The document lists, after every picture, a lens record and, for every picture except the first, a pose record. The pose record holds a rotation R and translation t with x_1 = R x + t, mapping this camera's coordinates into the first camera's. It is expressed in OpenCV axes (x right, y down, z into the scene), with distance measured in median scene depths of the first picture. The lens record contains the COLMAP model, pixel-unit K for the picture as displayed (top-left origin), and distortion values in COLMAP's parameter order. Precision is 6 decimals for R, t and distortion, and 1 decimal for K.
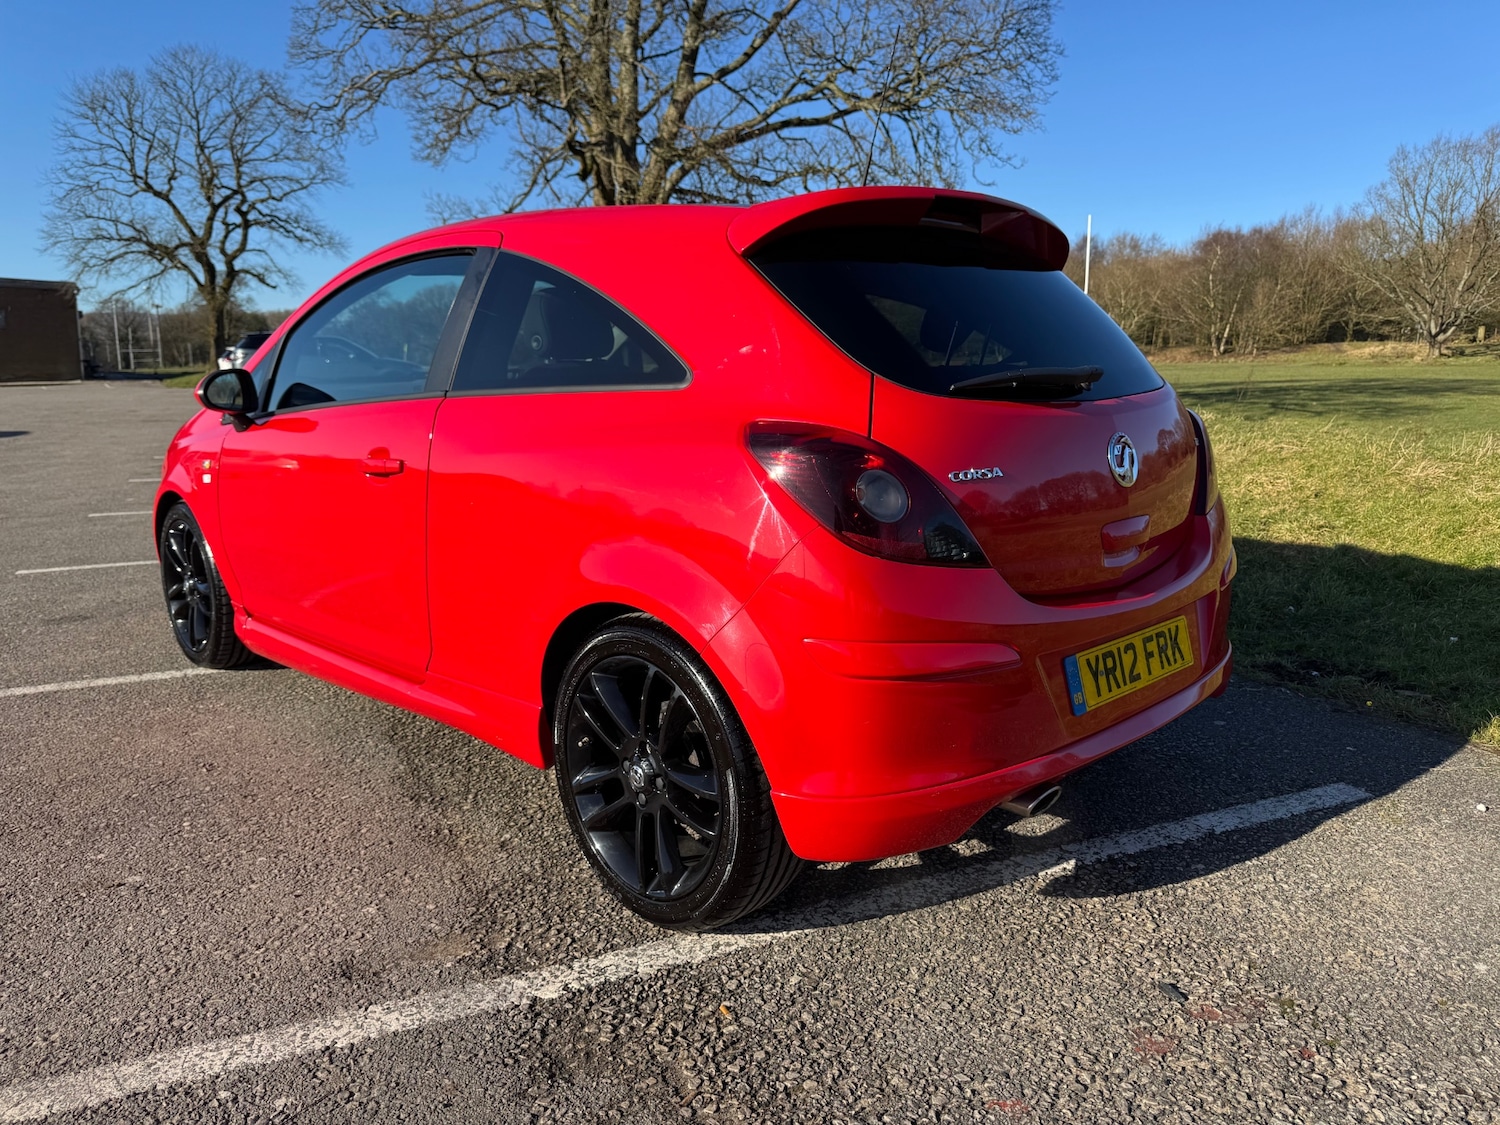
lens RADIAL K [[1070.2, 0, 747.4], [0, 1070.2, 580.2], [0, 0, 1]] dist [0.018697, -0.019427]
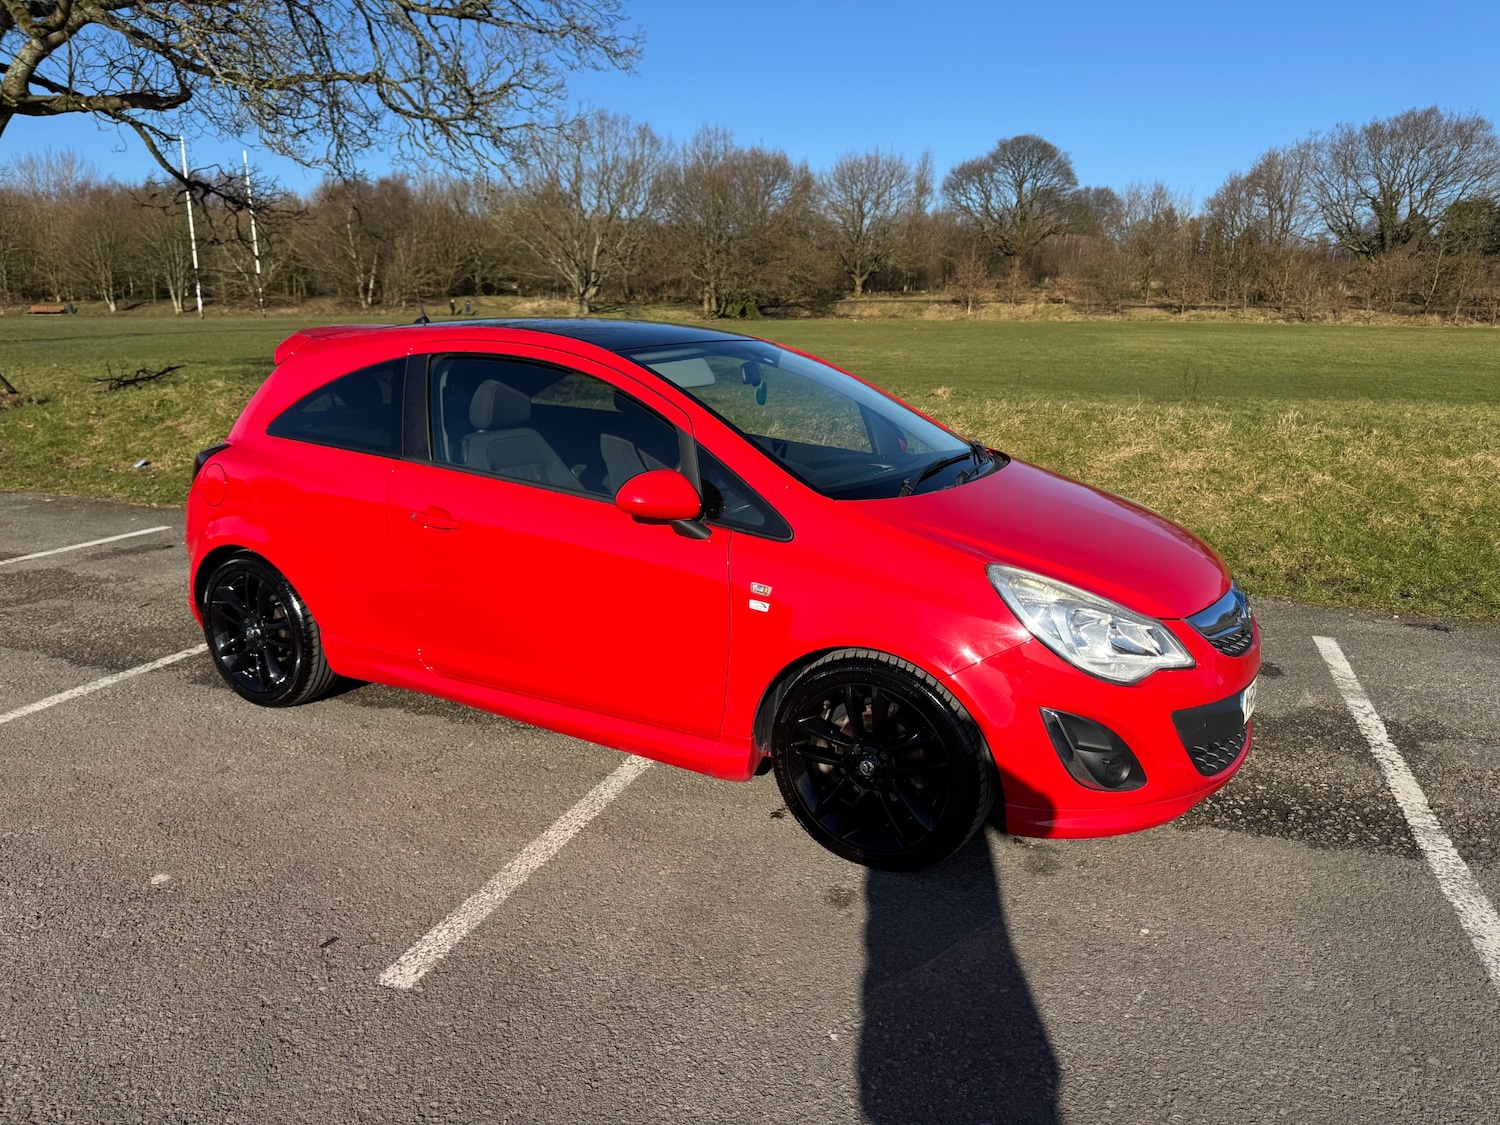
lens RADIAL K [[1062.0, 0, 752.3], [0, 1062.0, 581.2], [0, 0, 1]] dist [0.071624, -0.099123]
pose [[0.690765, -0.175976, 0.701339, -0.119356], [0.142575, 0.984039, 0.106484, -0.031193], [-0.708884, 0.026437, 0.704830, 0.112281]]
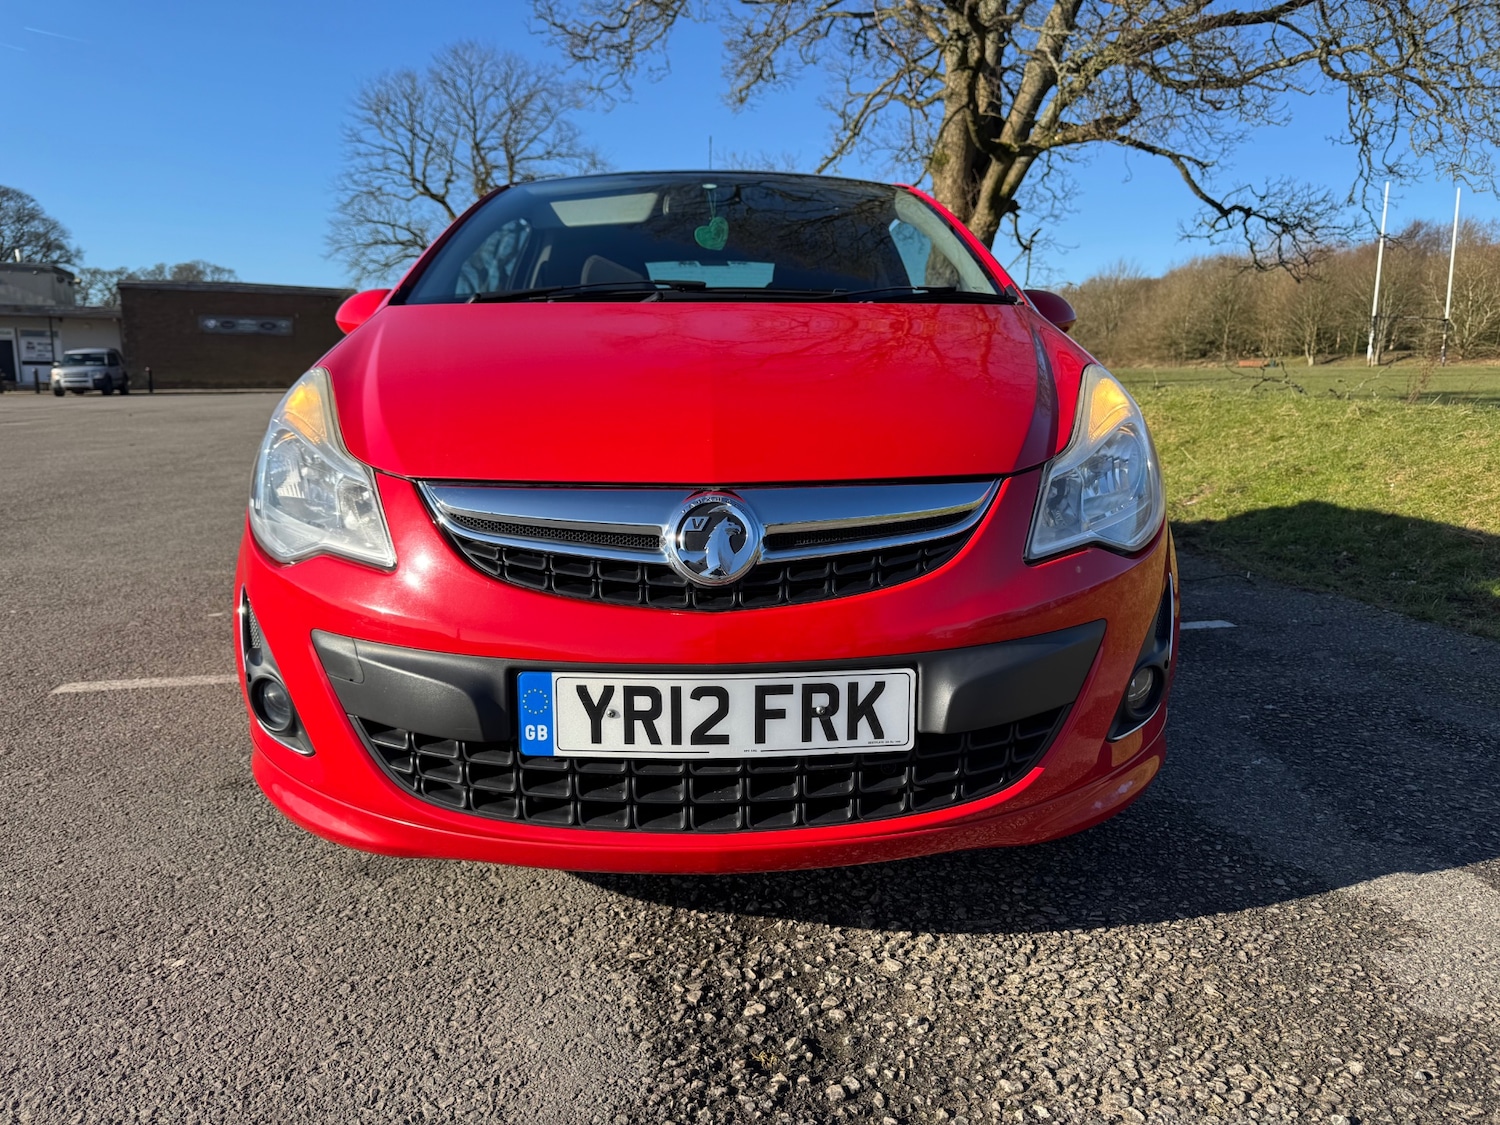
lens RADIAL K [[1062.0, 0, 752.3], [0, 1062.0, 581.2], [0, 0, 1]] dist [0.071624, -0.099123]
pose [[0.976972, 0.038244, -0.209910, -0.046244], [-0.039799, 0.999203, -0.003185, -0.016908], [0.209621, 0.011466, 0.977715, 0.108234]]
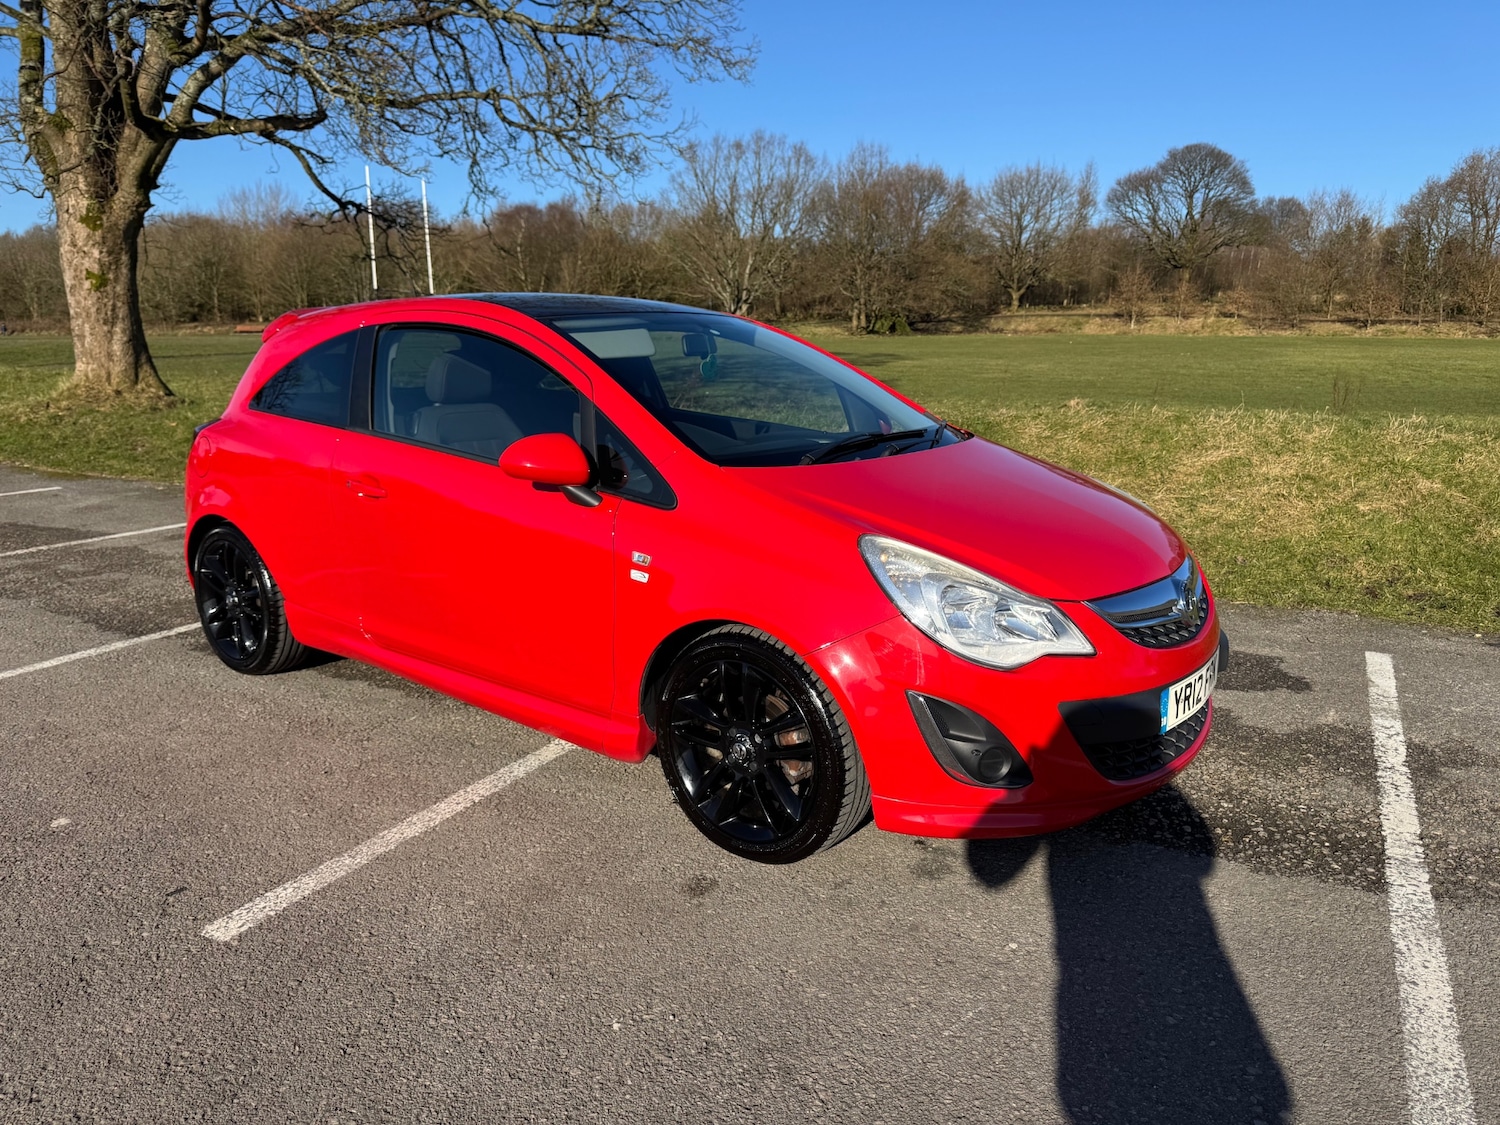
lens RADIAL K [[1070.2, 0, 747.4], [0, 1070.2, 580.2], [0, 0, 1]] dist [0.018697, -0.019427]
pose [[0.790387, -0.140933, 0.596176, -0.106714], [0.123925, 0.989841, 0.069698, -0.026380], [-0.599942, 0.018793, 0.799822, 0.104978]]
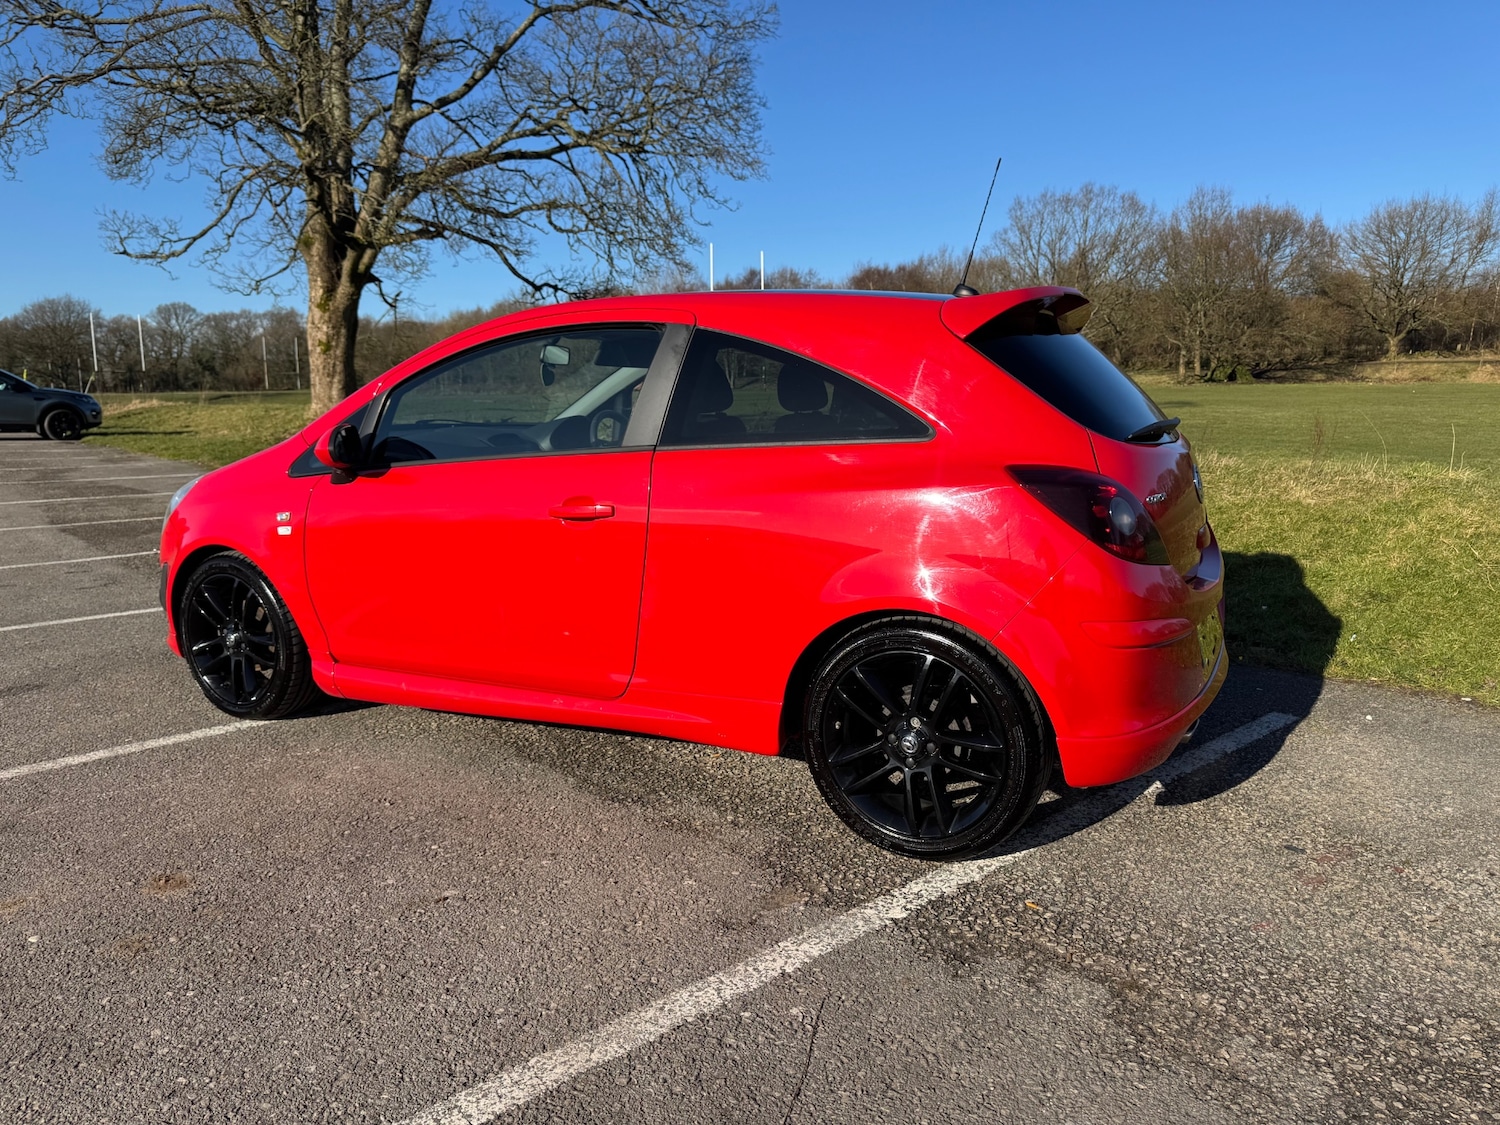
lens RADIAL K [[1070.2, 0, 747.4], [0, 1070.2, 580.2], [0, 0, 1]] dist [0.018697, -0.019427]
pose [[0.956608, -0.059693, 0.285198, -0.026870], [0.065983, 0.997743, -0.012488, -0.000375], [-0.283808, 0.030764, 0.958387, -0.007312]]
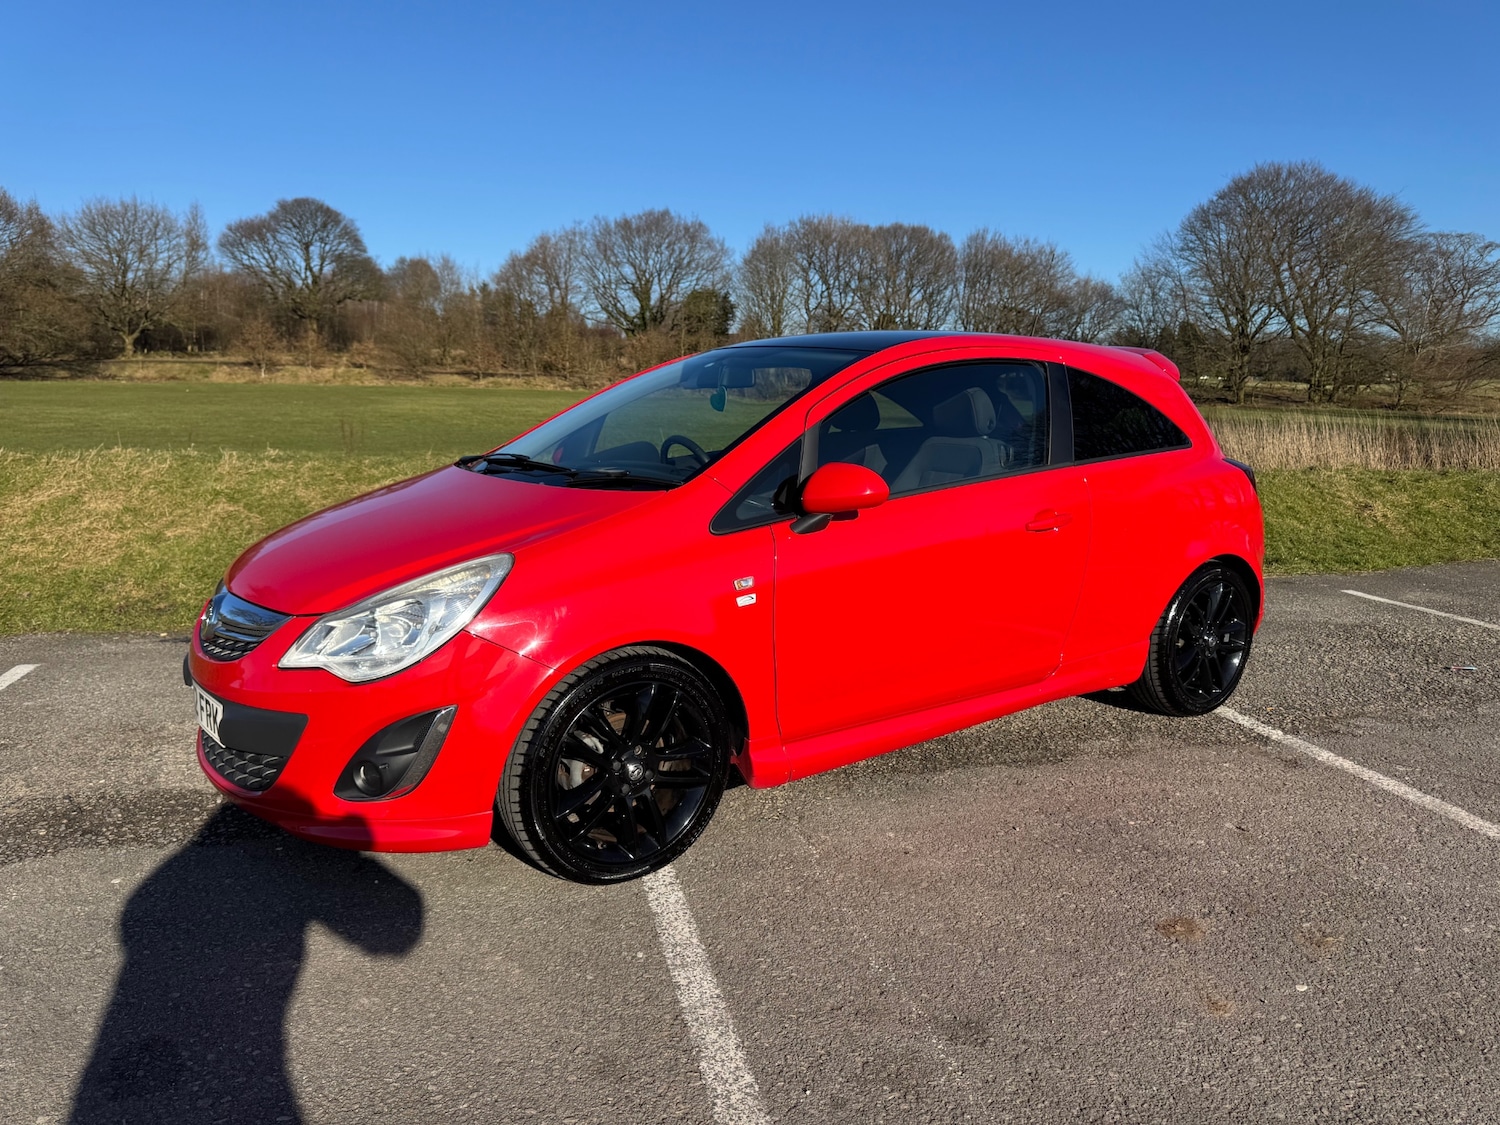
lens RADIAL K [[1072.2, 0, 759.0], [0, 1072.2, 573.9], [0, 0, 1]] dist [0.037235, -0.055322]
pose [[0.175824, -0.170388, 0.969564, -0.093181], [0.186739, 0.972797, 0.137092, -0.016250], [-0.966548, 0.156951, 0.202859, 0.059953]]
